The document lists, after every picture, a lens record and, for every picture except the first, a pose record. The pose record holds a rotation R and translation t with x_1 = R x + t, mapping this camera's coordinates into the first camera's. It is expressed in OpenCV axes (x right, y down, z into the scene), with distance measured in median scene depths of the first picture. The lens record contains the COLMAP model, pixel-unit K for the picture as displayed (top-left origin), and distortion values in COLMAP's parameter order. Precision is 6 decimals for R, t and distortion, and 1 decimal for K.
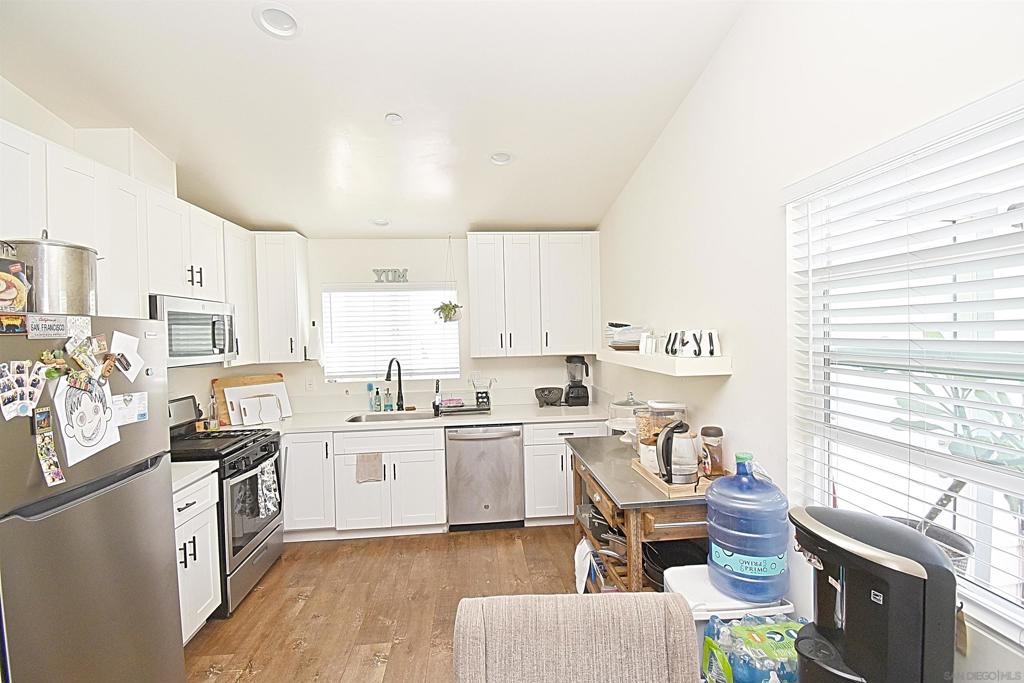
lens RADIAL K [[449.6, 0, 514.6], [0, 449.6, 338.3], [0, 0, 1]] dist [0.015215, -0.021694]
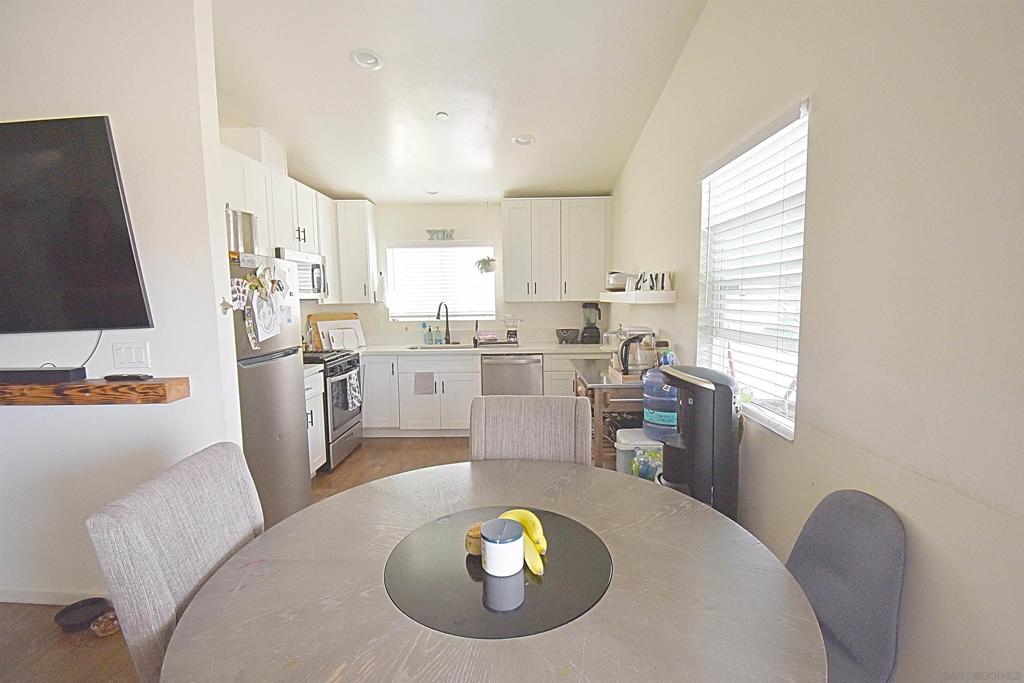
lens RADIAL K [[449.6, 0, 514.6], [0, 449.6, 338.3], [0, 0, 1]] dist [0.015215, -0.021694]
pose [[0.994261, 0.021453, -0.104812, 0.083165], [-0.012975, 0.996637, 0.080911, 0.053317], [0.106195, -0.079087, 0.991195, -0.294961]]
